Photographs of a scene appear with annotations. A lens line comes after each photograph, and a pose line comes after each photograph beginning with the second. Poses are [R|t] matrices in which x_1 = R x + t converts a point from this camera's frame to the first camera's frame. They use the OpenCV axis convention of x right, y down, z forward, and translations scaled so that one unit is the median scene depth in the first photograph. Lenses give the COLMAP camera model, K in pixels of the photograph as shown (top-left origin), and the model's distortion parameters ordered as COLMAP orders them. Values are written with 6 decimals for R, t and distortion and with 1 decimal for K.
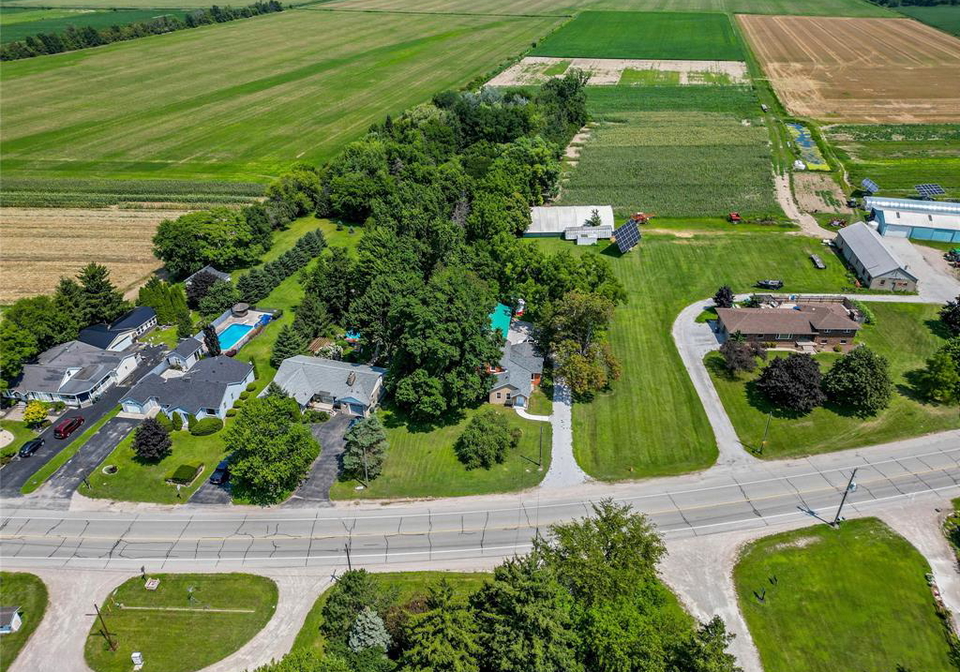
lens RADIAL K [[693.6, 0, 480.7], [0, 693.6, 330.0], [0, 0, 1]] dist [0.007105, -0.006208]
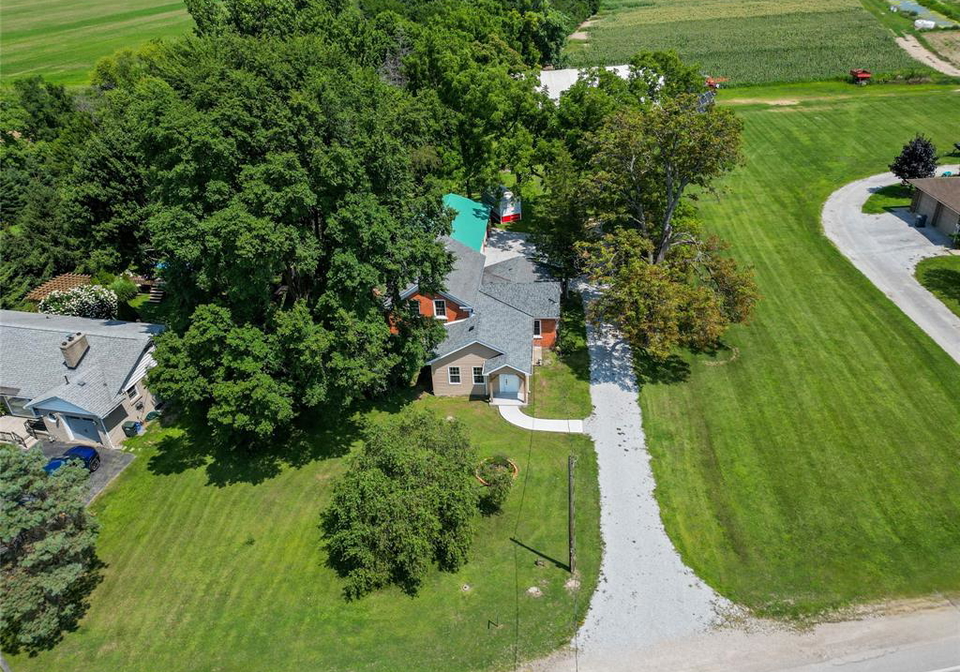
lens RADIAL K [[693.6, 0, 479.0], [0, 693.6, 342.3], [0, 0, 1]] dist [0.007105, -0.006208]
pose [[0.998331, -0.054992, -0.017626, 0.049368], [0.055149, 0.998442, 0.008513, 0.074939], [0.017130, -0.009471, 0.999808, 0.615986]]
